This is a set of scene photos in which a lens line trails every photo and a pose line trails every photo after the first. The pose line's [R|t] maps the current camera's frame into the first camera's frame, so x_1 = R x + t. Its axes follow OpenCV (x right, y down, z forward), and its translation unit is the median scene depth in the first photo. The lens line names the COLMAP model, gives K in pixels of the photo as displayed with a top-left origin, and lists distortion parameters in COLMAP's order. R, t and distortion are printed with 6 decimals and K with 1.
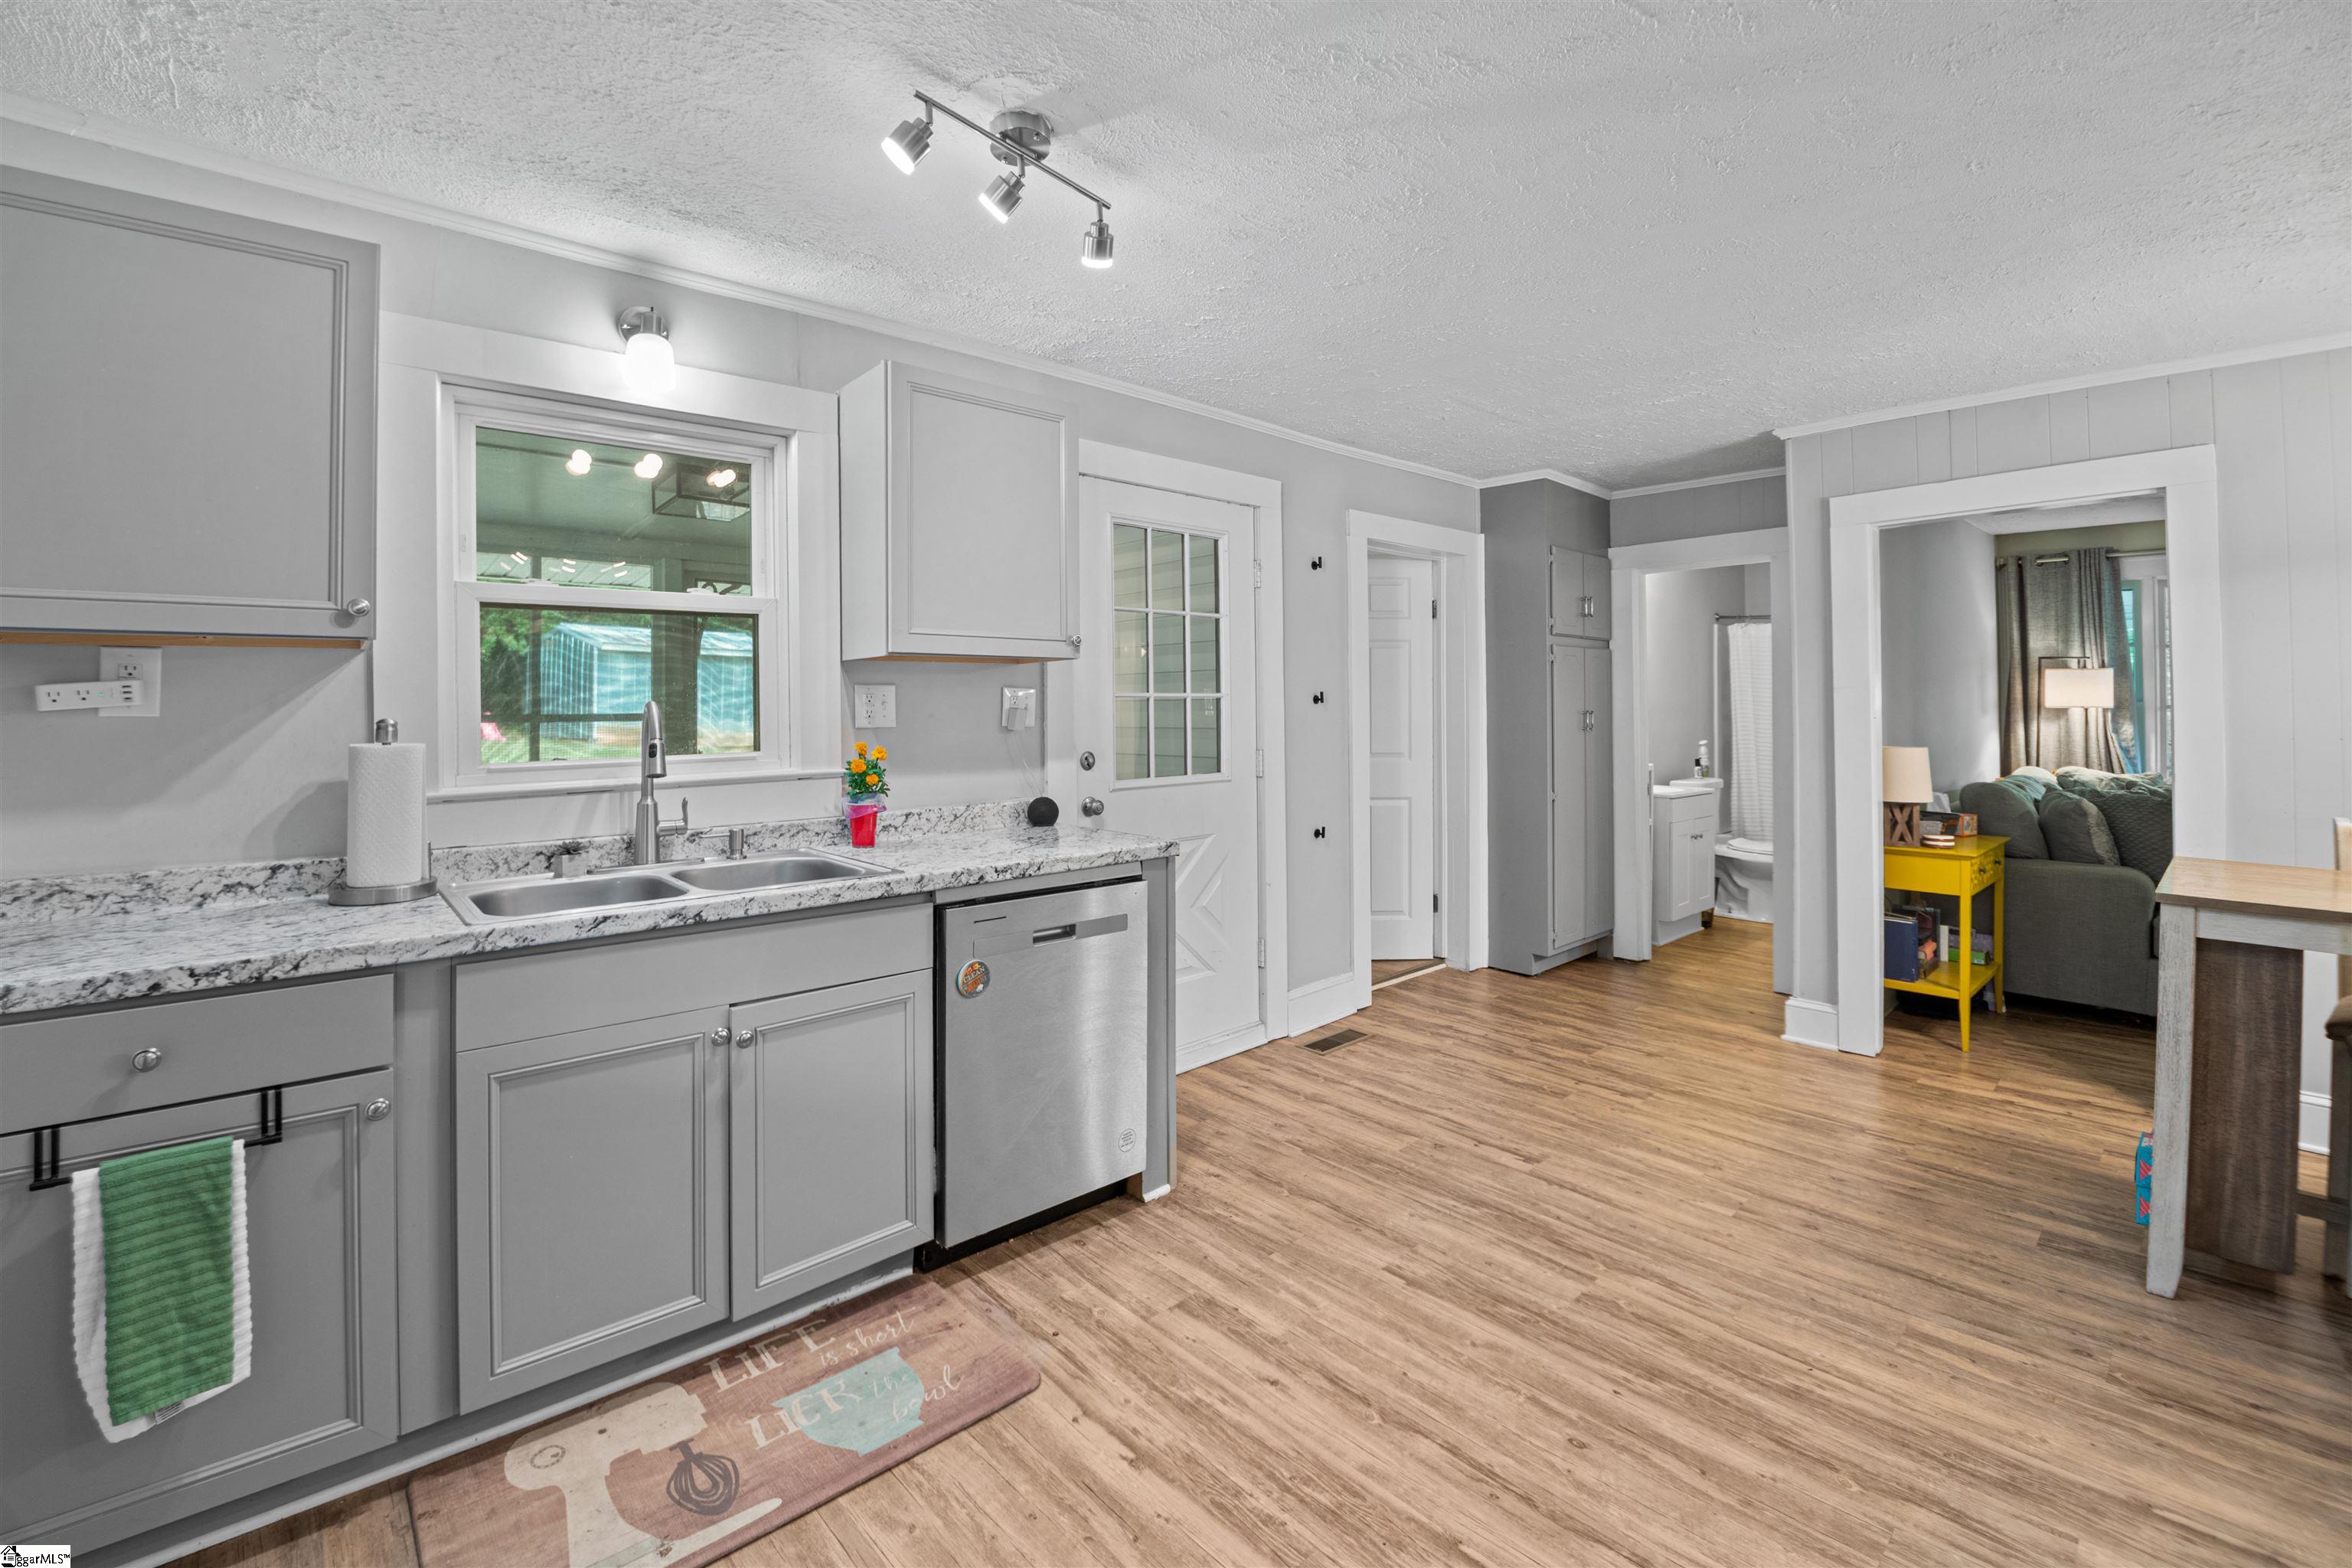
lens RADIAL K [[960.3, 0, 1152.7], [0, 960.3, 702.6], [0, 0, 1]] dist [-0.012150, -0.008156]
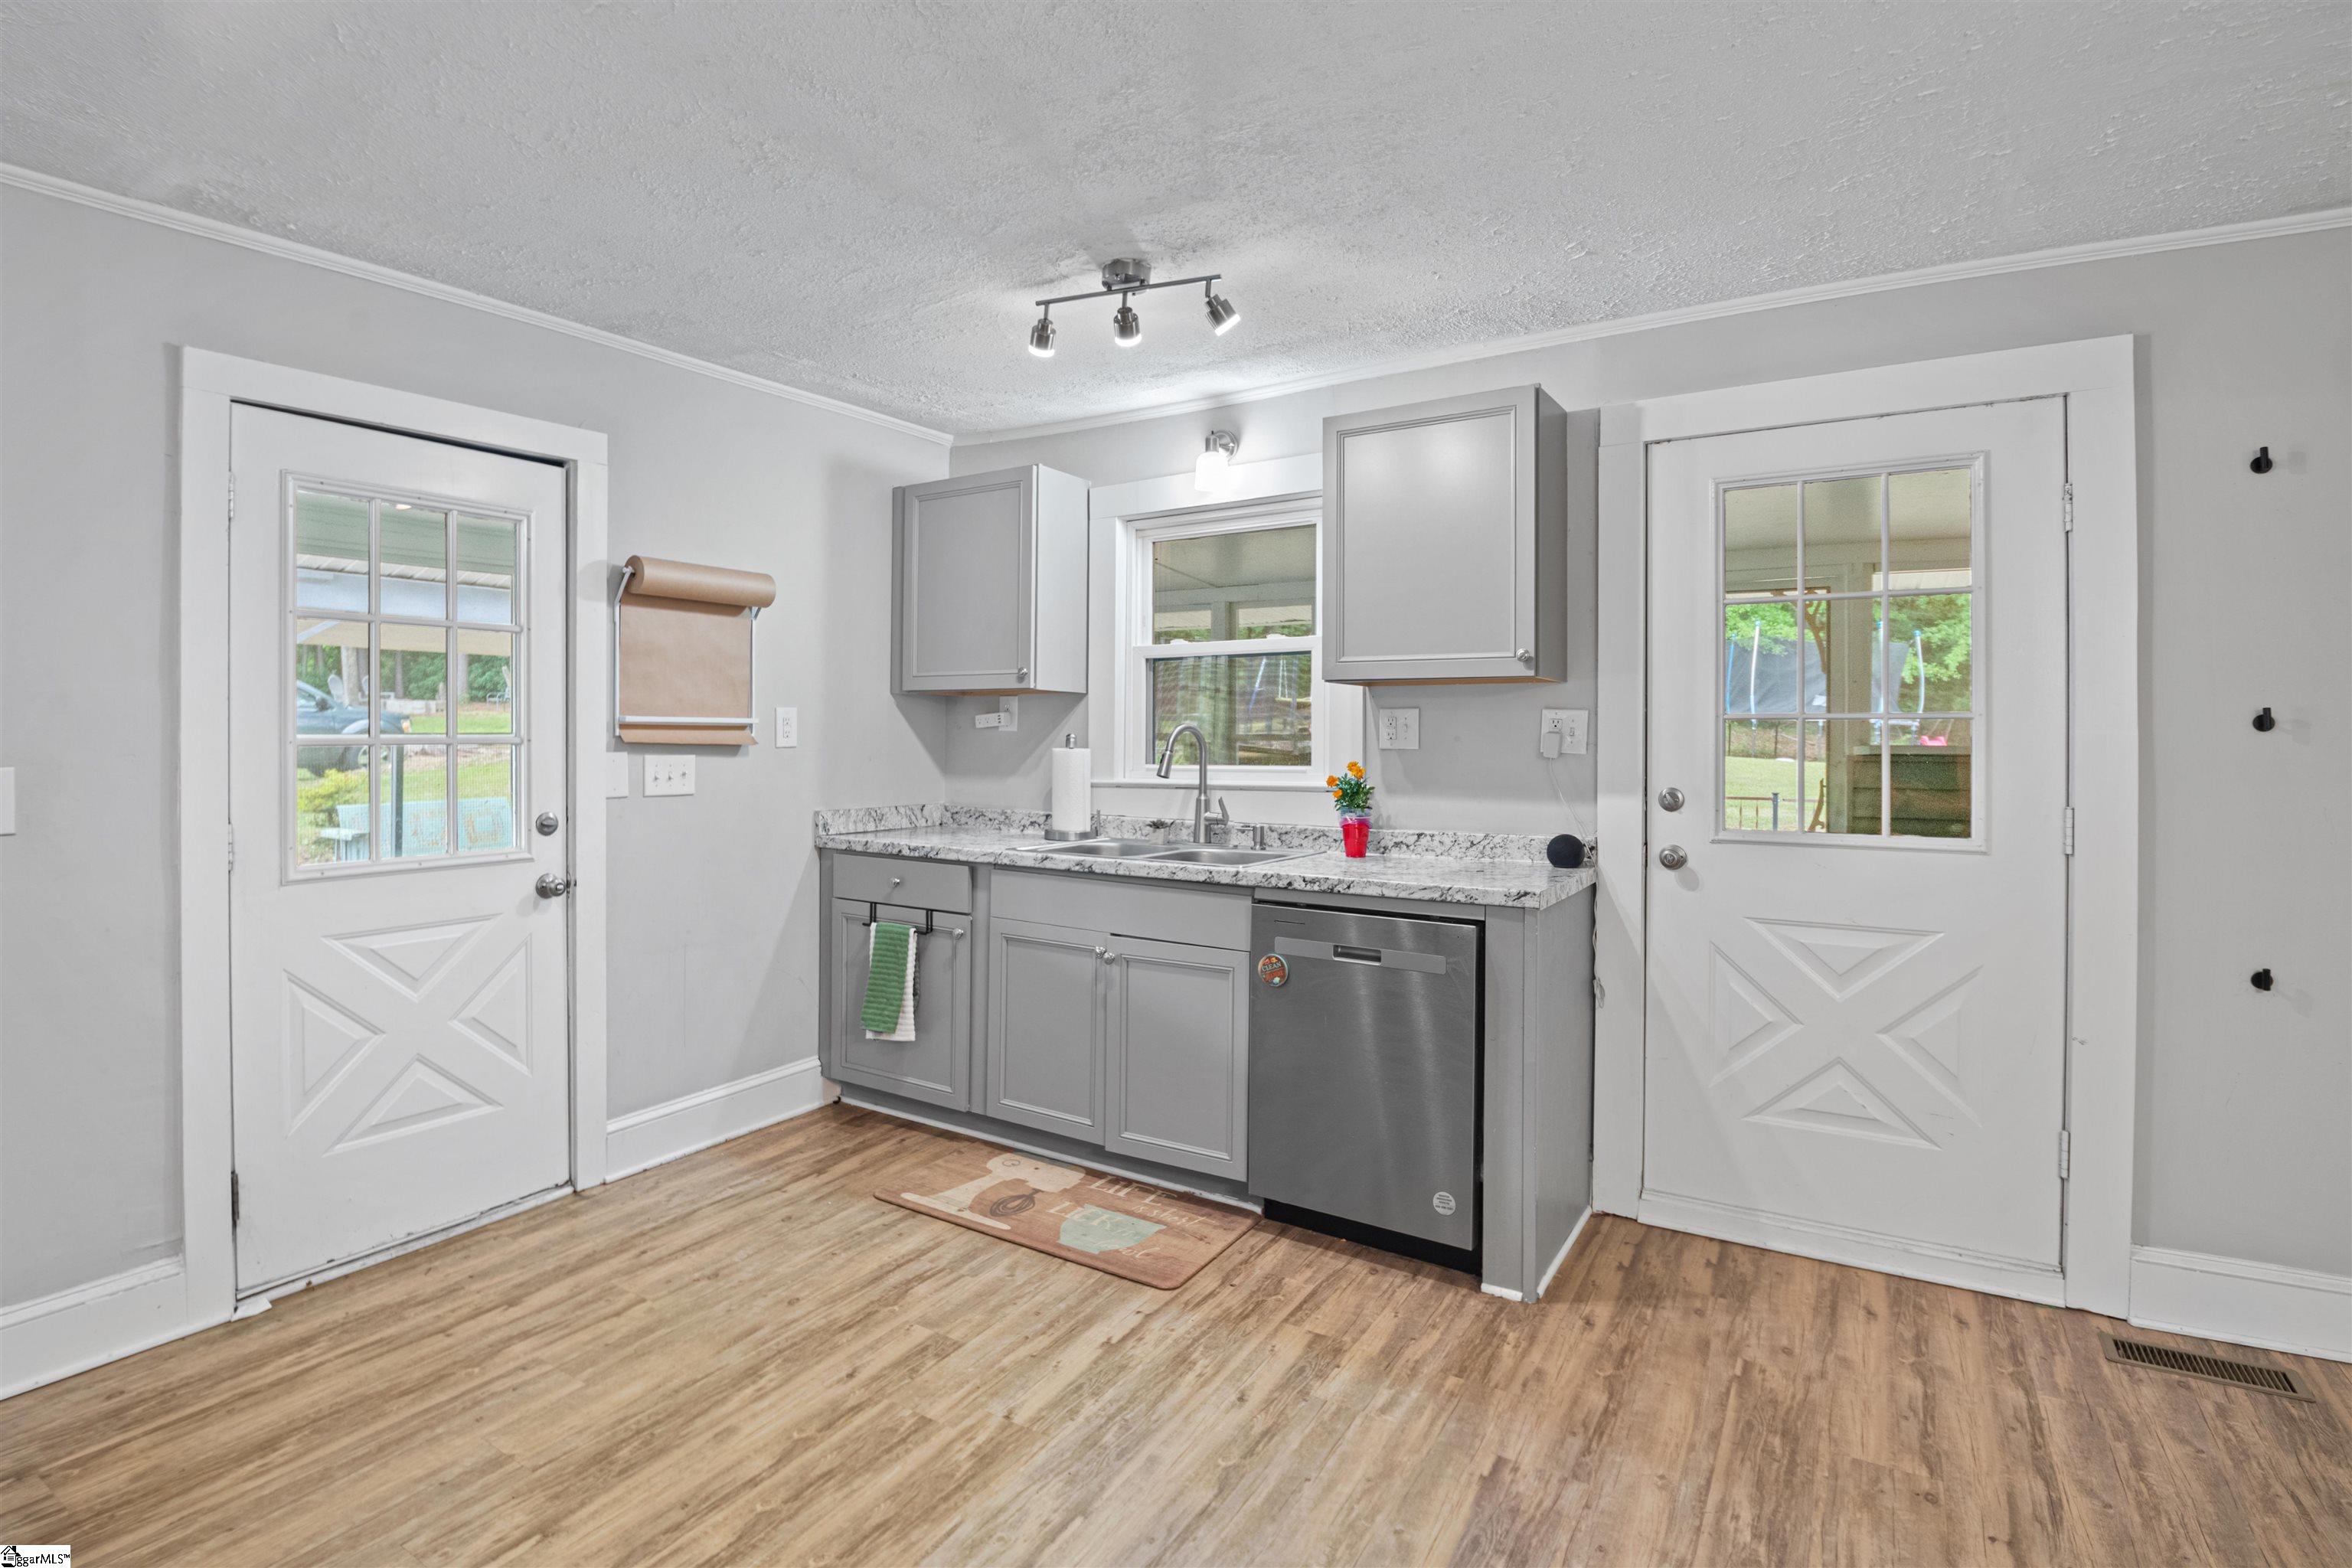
lens RADIAL K [[1142.3, 0, 1166.4], [0, 1142.3, 739.8], [0, 0, 1]] dist [-0.014317, -0.010766]
pose [[0.303261, 0.015028, -0.952789, 1.026904], [-0.002025, 0.999884, 0.015126, -0.003182], [0.952905, -0.002657, 0.303256, 0.463512]]
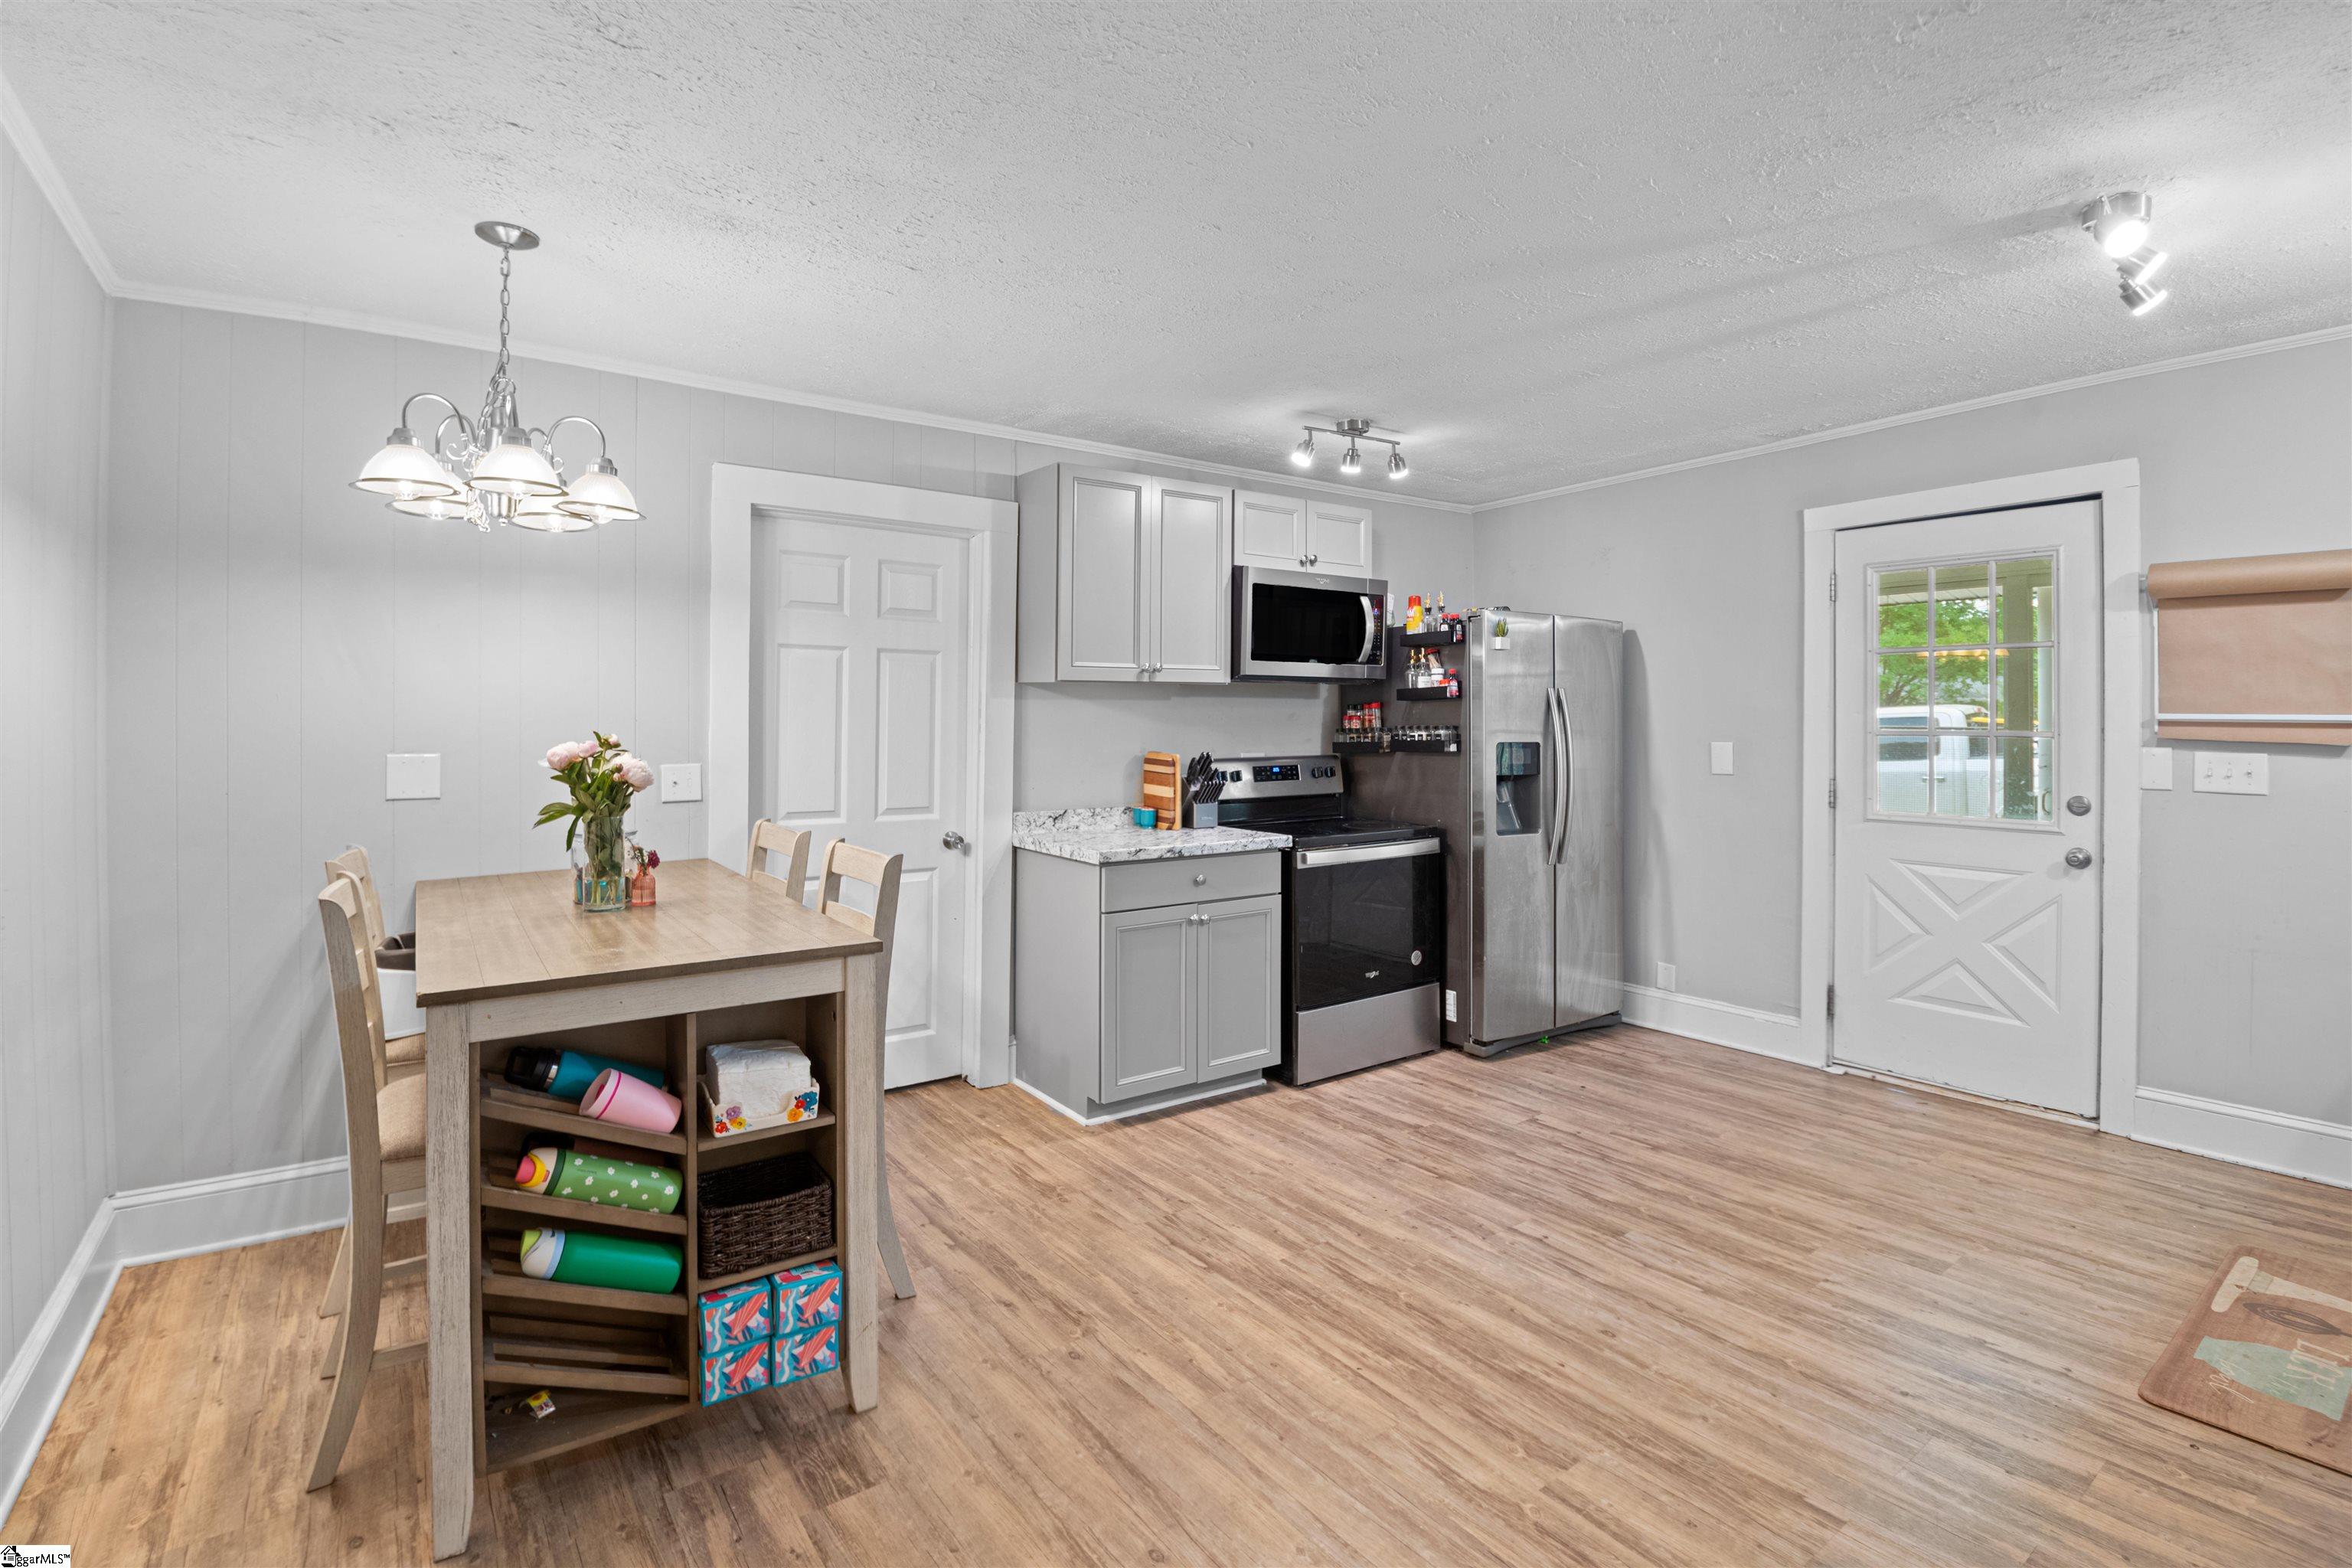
lens RADIAL K [[1118.2, 0, 1112.1], [0, 1118.2, 715.7], [0, 0, 1]] dist [-0.025080, -0.006095]
pose [[-0.992887, 0.001466, 0.119055, 0.684267], [0.001097, 0.999994, -0.003171, -0.004122], [-0.119059, -0.003018, -0.992883, 1.862653]]
